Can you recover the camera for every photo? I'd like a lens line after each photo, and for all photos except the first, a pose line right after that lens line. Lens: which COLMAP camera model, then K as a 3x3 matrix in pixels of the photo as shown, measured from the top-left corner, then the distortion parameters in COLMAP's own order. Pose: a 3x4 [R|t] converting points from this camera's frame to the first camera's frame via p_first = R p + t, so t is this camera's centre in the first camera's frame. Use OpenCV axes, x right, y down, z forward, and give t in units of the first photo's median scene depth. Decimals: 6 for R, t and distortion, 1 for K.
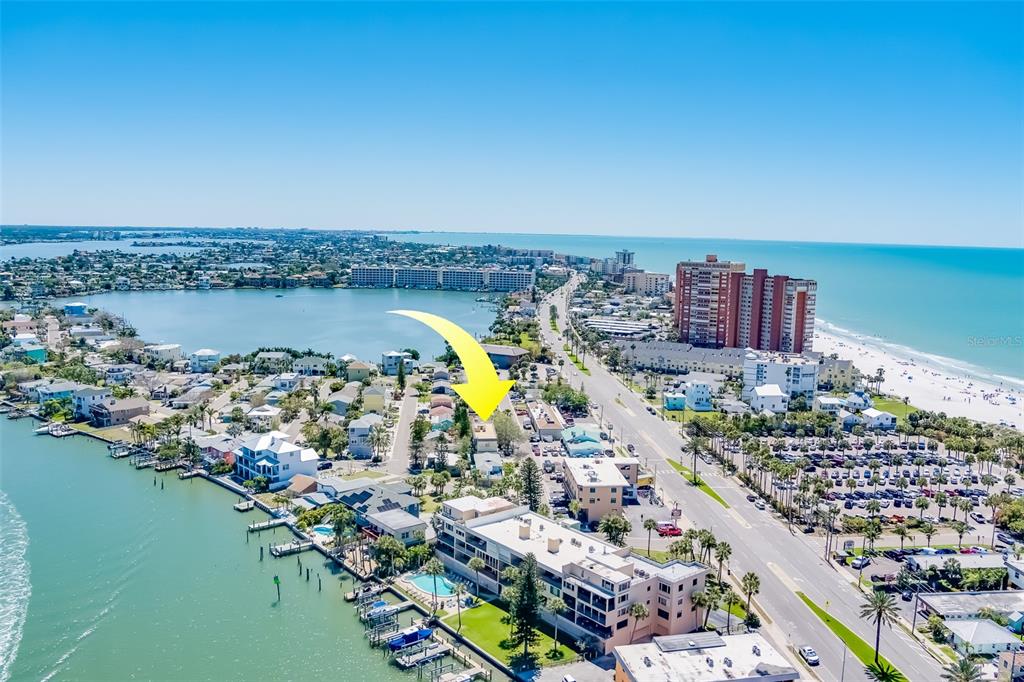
lens RADIAL K [[835.6, 0, 512.3], [0, 835.6, 341.7], [0, 0, 1]] dist [-0.063784, 0.018288]
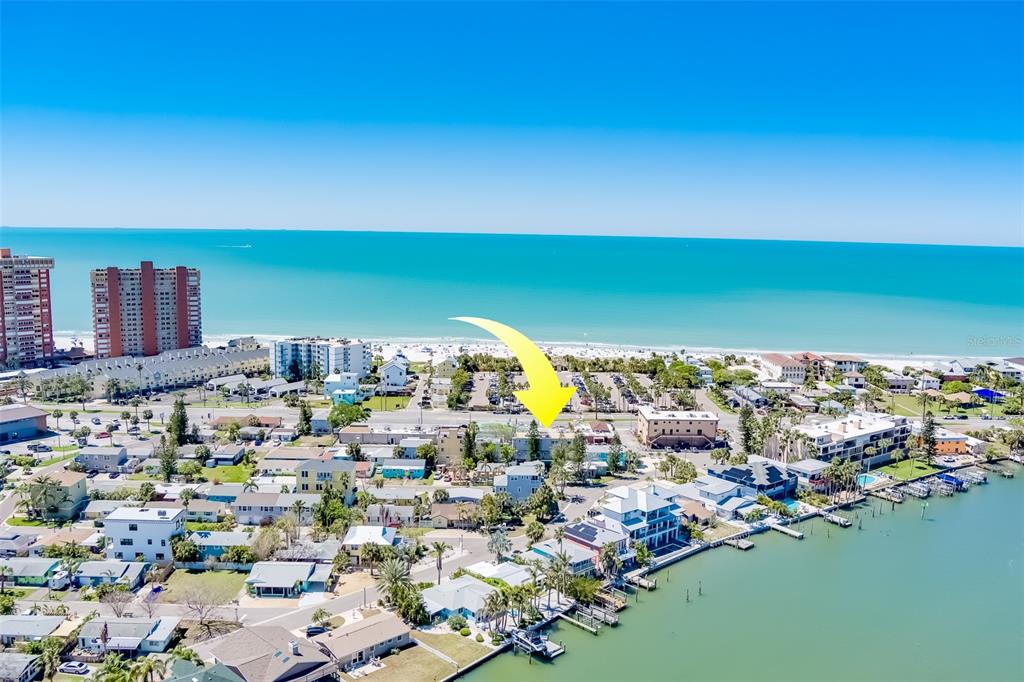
lens RADIAL K [[835.6, 0, 512.5], [0, 835.6, 341.2], [0, 0, 1]] dist [-0.063784, 0.018288]
pose [[0.088972, -0.153160, 0.984188, -0.500511], [0.119309, 0.982631, 0.142132, -0.073096], [-0.988863, 0.104777, 0.105700, 0.466942]]
